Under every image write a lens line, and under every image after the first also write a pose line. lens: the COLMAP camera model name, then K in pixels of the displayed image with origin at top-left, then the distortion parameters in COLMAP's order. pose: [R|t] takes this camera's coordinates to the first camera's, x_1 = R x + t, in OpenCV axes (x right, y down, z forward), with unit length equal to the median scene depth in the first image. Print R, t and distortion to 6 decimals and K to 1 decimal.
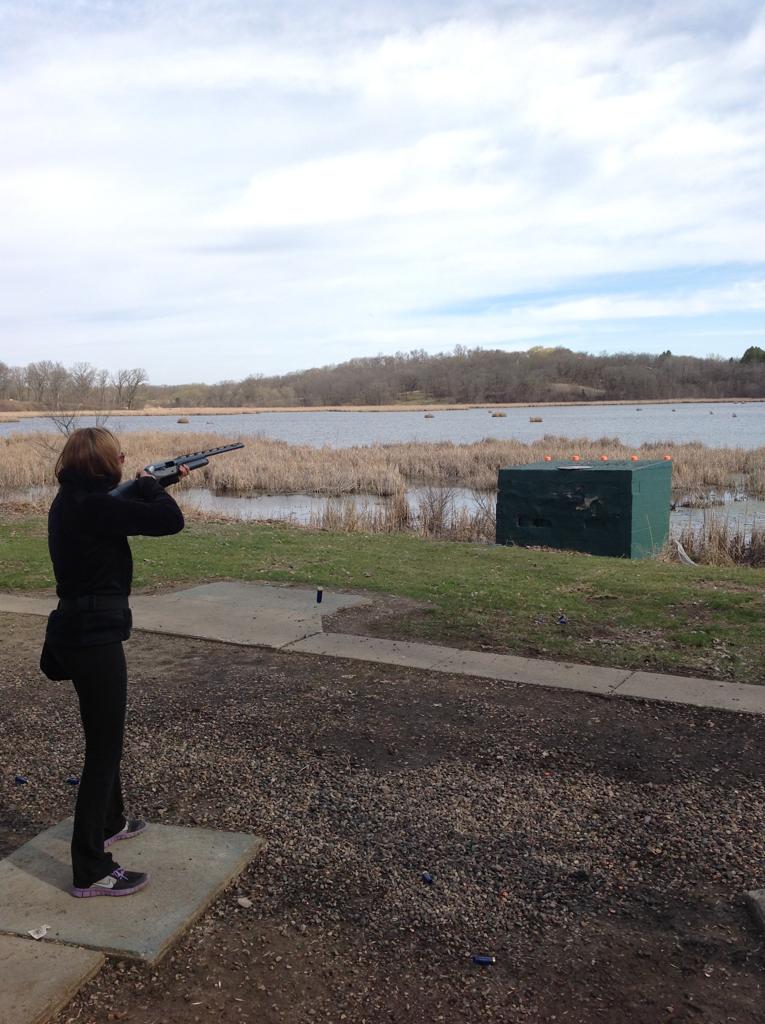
lens RADIAL K [[969.1, 0, 381.0], [0, 969.1, 529.6], [0, 0, 1]] dist [0.201585, -0.472113]
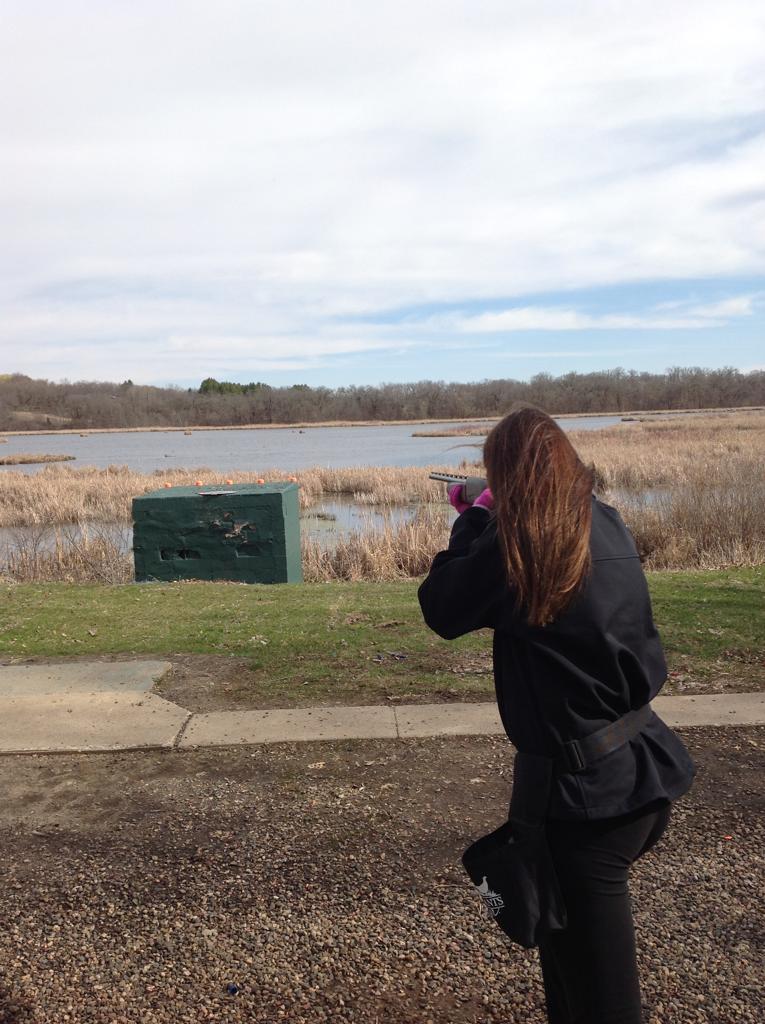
lens RADIAL K [[966.6, 0, 384.1], [0, 966.6, 531.0], [0, 0, 1]] dist [0.166126, -0.444184]
pose [[0.860411, -0.068123, 0.505027, -0.133472], [0.081528, 0.996661, -0.004460, -0.009332], [-0.503037, 0.045012, 0.863092, 0.111694]]
